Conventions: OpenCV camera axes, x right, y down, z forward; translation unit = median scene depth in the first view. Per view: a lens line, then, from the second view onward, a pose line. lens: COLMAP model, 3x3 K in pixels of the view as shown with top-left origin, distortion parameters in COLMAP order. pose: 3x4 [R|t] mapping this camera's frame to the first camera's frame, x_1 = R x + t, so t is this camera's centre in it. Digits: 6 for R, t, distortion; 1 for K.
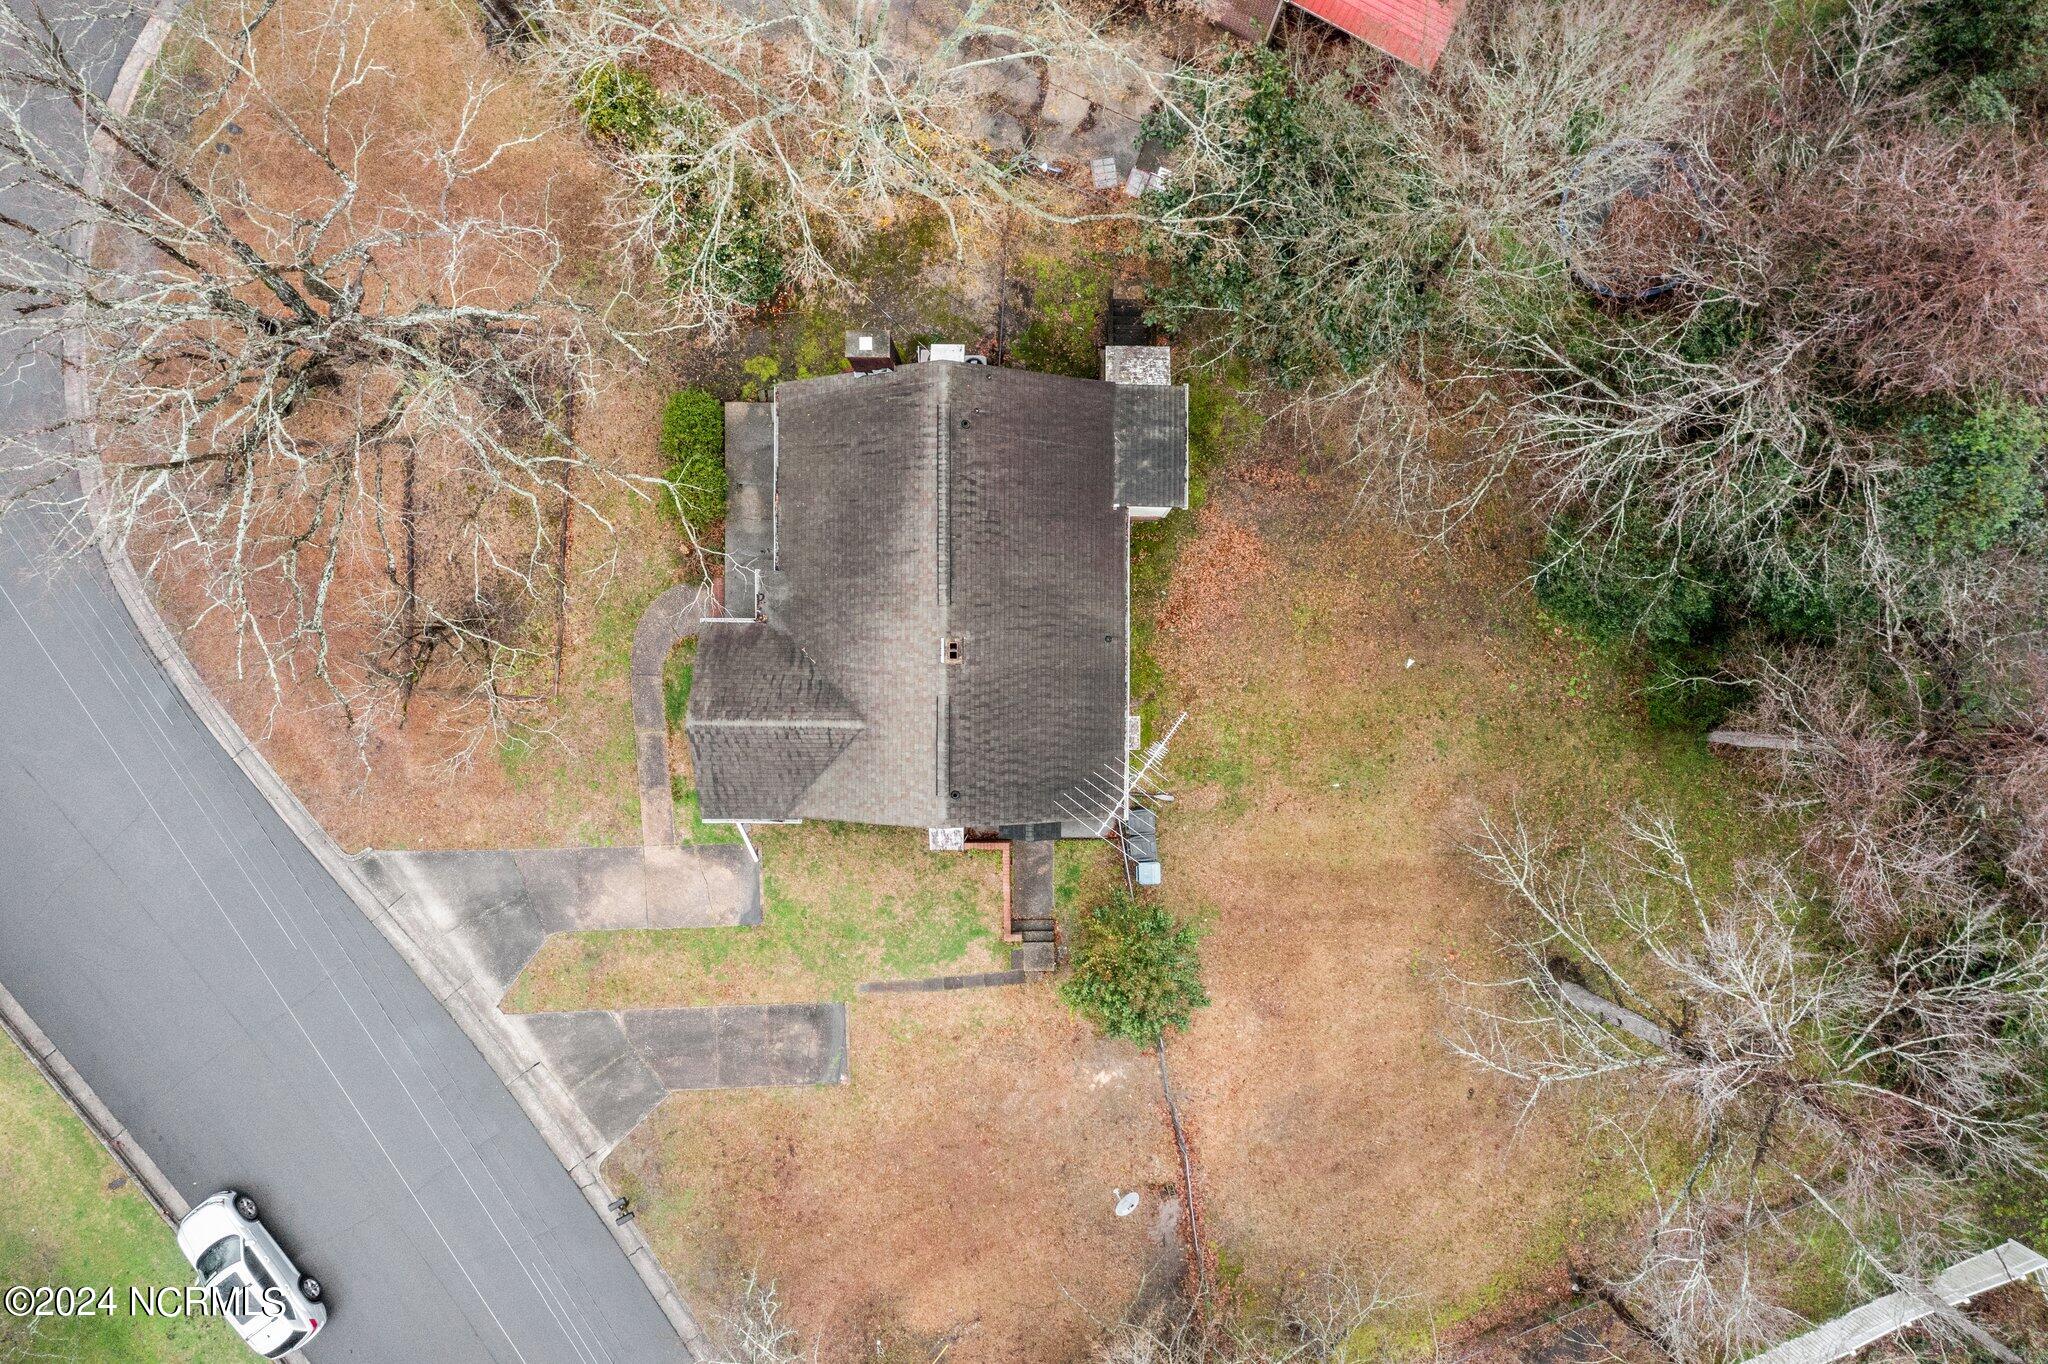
lens RADIAL K [[1641.0, 0, 1021.5], [0, 1641.0, 699.4], [0, 0, 1]] dist [-0.015124, 0.004268]
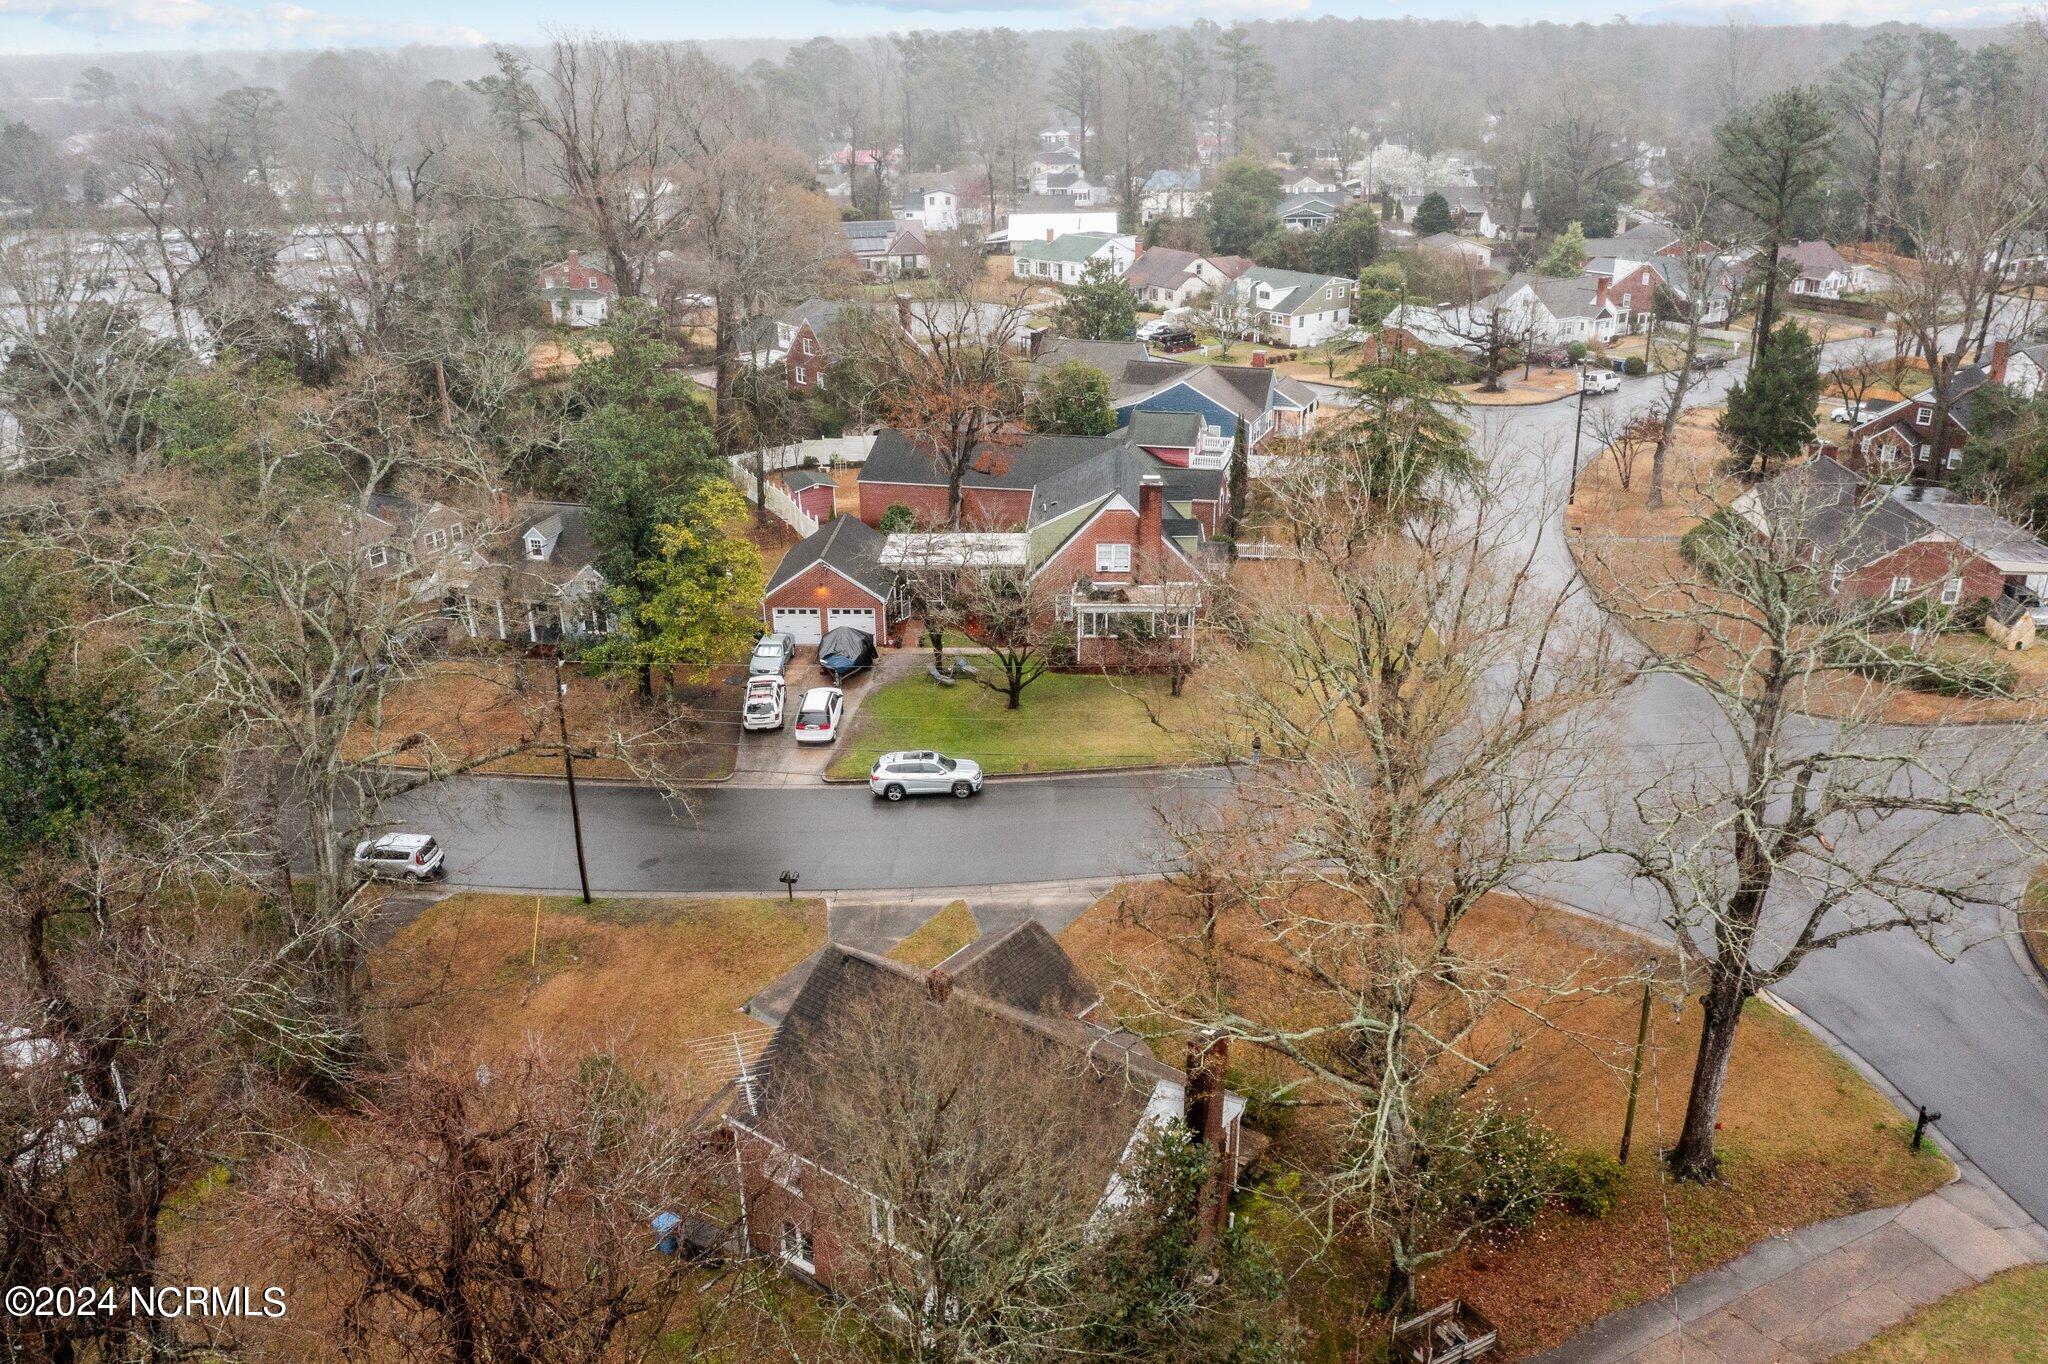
lens RADIAL K [[1636.1, 0, 1022.6], [0, 1636.1, 683.0], [0, 0, 1]] dist [-0.007938, -0.001721]
pose [[-0.596429, 0.318285, -0.736864, 0.588587], [-0.802638, -0.228762, 0.550855, -0.554648], [0.006762, 0.919980, 0.391907, 0.304957]]
